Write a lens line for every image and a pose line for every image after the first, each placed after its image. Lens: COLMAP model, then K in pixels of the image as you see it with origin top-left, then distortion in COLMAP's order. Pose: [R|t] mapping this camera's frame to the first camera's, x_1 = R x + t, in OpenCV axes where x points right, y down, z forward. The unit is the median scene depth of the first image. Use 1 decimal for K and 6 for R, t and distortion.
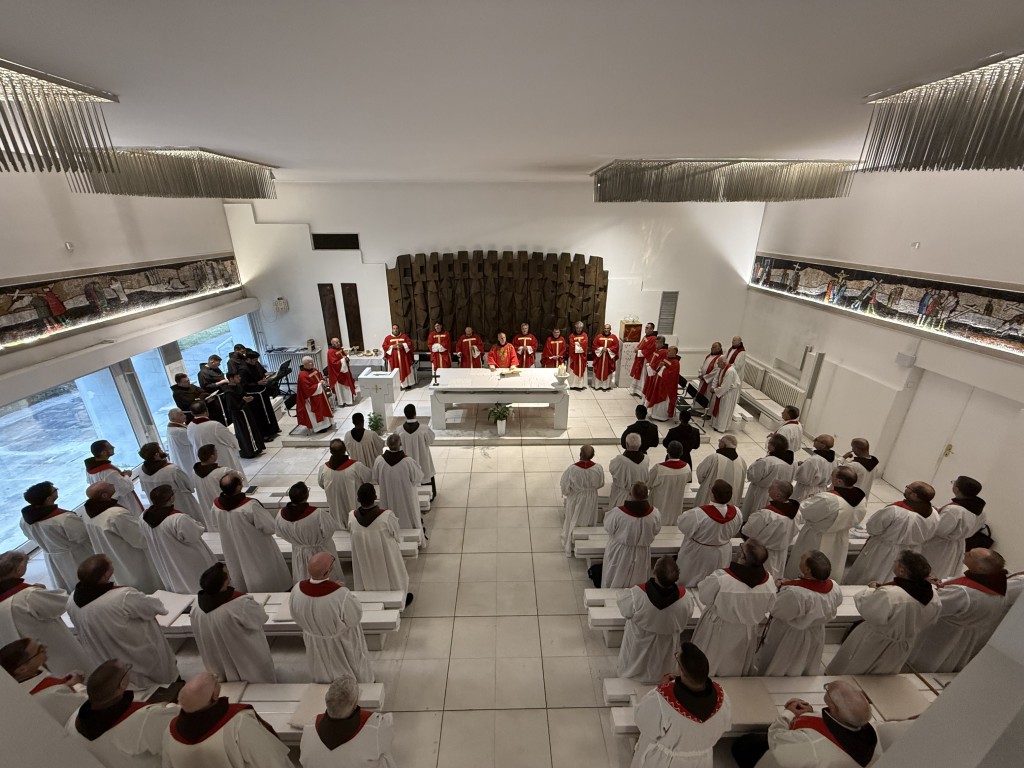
lens RADIAL K [[400.4, 0, 512.5], [0, 400.4, 381.9], [0, 0, 1]] dist [0.002261, -0.000258]
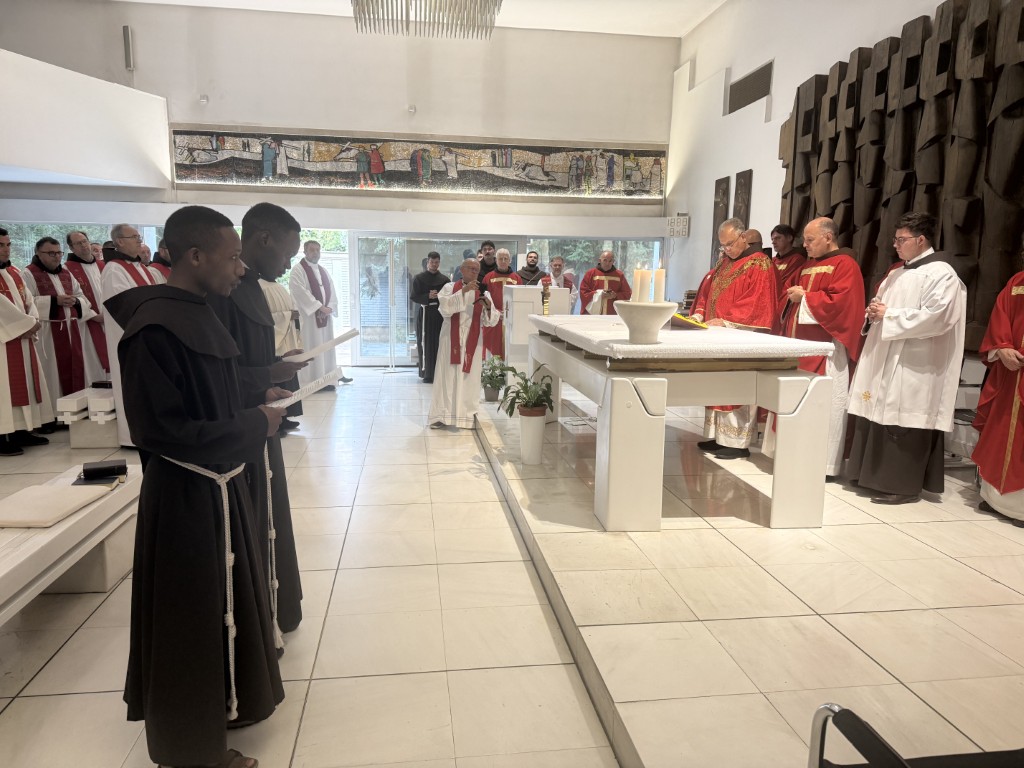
lens RADIAL K [[742.6, 0, 512.9], [0, 742.6, 386.2], [0, 0, 1]] dist [0.073141, -0.024322]
pose [[0.122403, 0.139160, -0.982676, 0.590386], [-0.380644, 0.920988, 0.083011, 0.027479], [0.916585, 0.363889, 0.165702, 0.845193]]
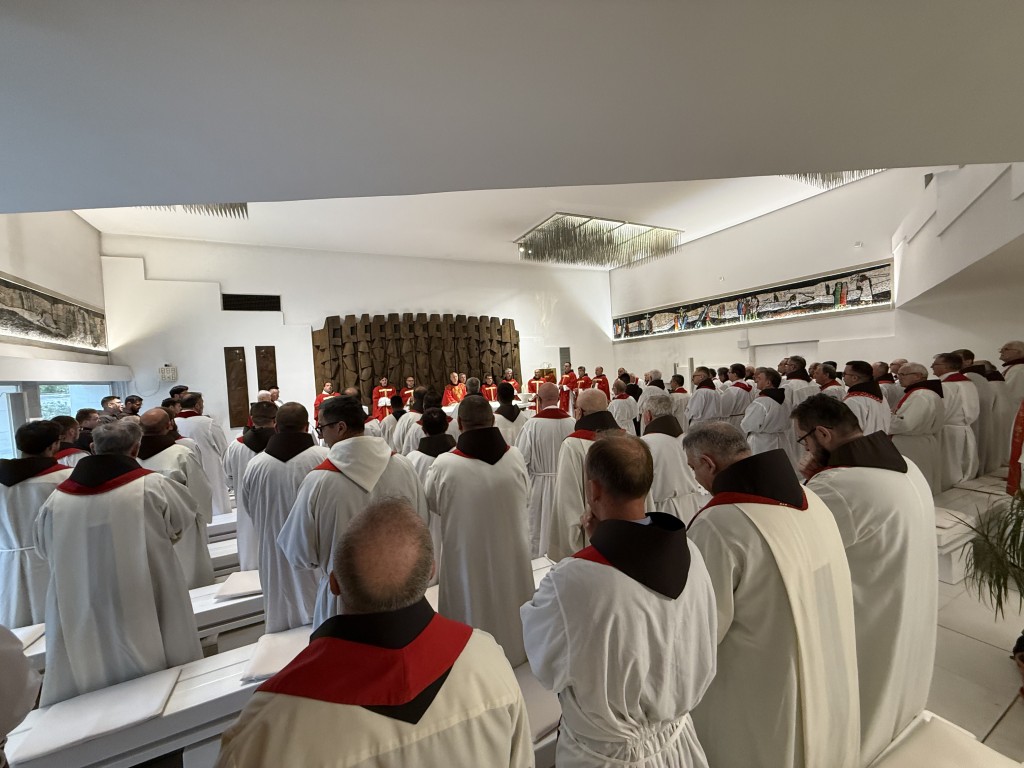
lens RADIAL K [[400.4, 0, 508.7], [0, 400.4, 381.4], [0, 0, 1]] dist [0.002261, -0.000258]
pose [[0.900417, -0.067819, 0.429709, -0.379161], [0.216715, 0.926410, -0.307895, 0.272831], [-0.377205, 0.370358, 0.848853, 0.074723]]
